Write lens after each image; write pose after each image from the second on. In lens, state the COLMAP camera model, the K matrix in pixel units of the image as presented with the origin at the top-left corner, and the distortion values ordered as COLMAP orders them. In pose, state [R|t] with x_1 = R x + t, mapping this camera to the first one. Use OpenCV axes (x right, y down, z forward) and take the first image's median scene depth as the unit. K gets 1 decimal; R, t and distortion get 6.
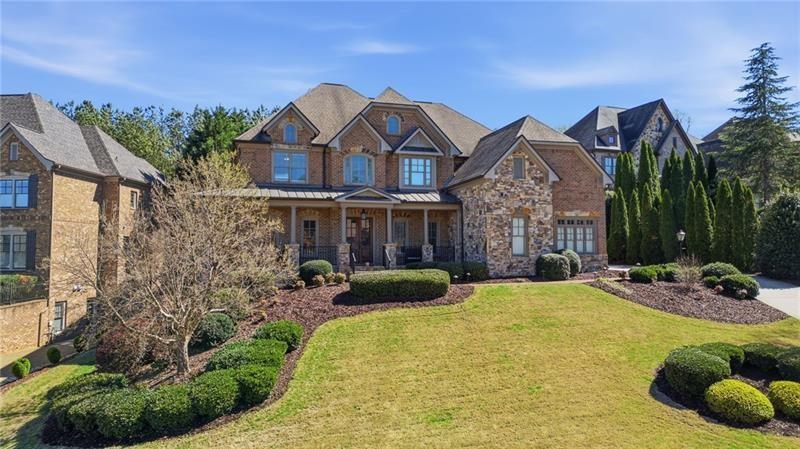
lens RADIAL K [[559.6, 0, 400.0], [0, 559.6, 224.5], [0, 0, 1]] dist [0.091473, -0.100170]
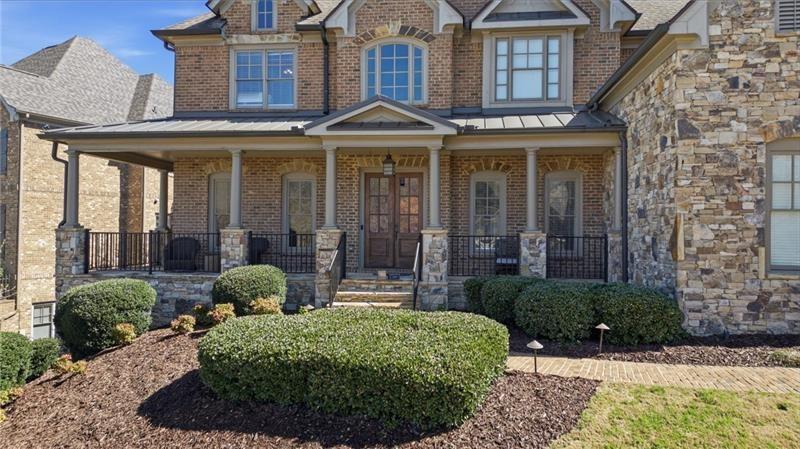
lens RADIAL K [[559.6, 0, 400.0], [0, 559.6, 224.5], [0, 0, 1]] dist [0.091473, -0.100170]
pose [[0.916256, 0.005686, -0.400552, 0.133462], [0.011117, 0.999153, 0.039612, 0.013218], [0.400439, -0.040747, 0.915417, 0.598188]]
